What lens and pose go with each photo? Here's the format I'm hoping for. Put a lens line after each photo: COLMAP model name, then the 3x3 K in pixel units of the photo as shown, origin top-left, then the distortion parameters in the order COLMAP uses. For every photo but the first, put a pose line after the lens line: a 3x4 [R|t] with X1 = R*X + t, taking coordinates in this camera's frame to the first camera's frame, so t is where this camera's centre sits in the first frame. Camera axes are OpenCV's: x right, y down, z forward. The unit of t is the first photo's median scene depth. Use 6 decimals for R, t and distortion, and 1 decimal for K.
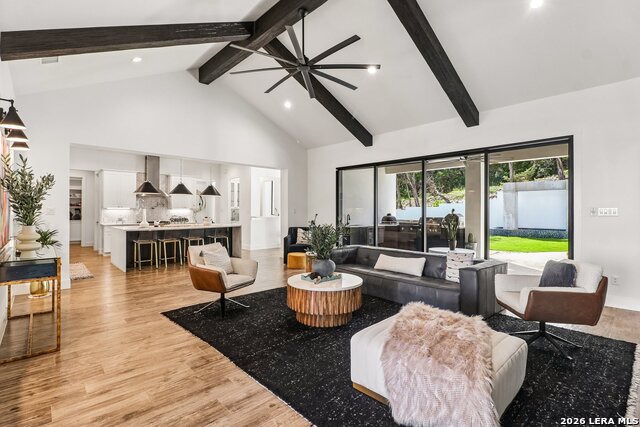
lens RADIAL K [[306.7, 0, 310.5], [0, 306.7, 205.0], [0, 0, 1]] dist [0.004788, -0.009431]
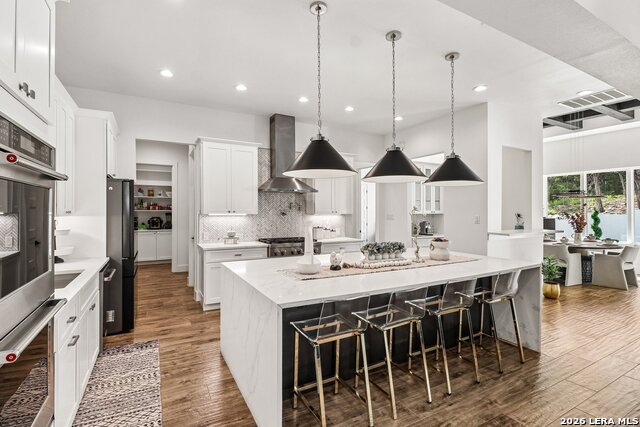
lens RADIAL K [[306.7, 0, 319.3], [0, 306.7, 210.1], [0, 0, 1]] dist [0.004788, -0.009431]
pose [[0.976325, -0.004309, -0.216264, -0.357677], [0.007266, 0.999891, 0.012883, -0.002250], [0.216185, -0.014149, 0.976250, 0.518333]]
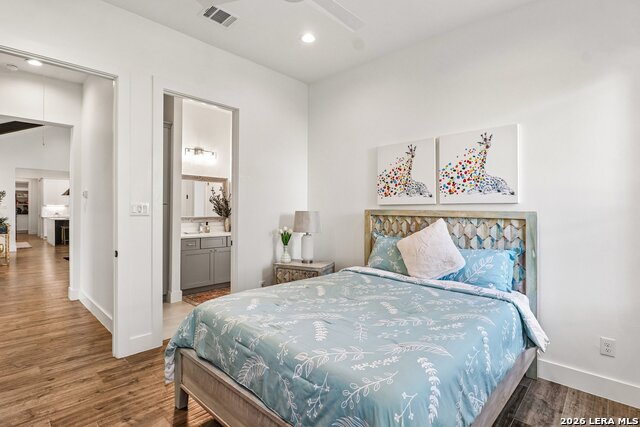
lens RADIAL K [[306.7, 0, 322.5], [0, 306.7, 211.7], [0, 0, 1]] dist [0.004788, -0.009431]
pose [[0.993978, 0.005401, 0.109445, 0.420293], [-0.008322, 0.999621, 0.026253, -0.008019], [-0.109262, -0.027005, 0.993646, -0.505095]]
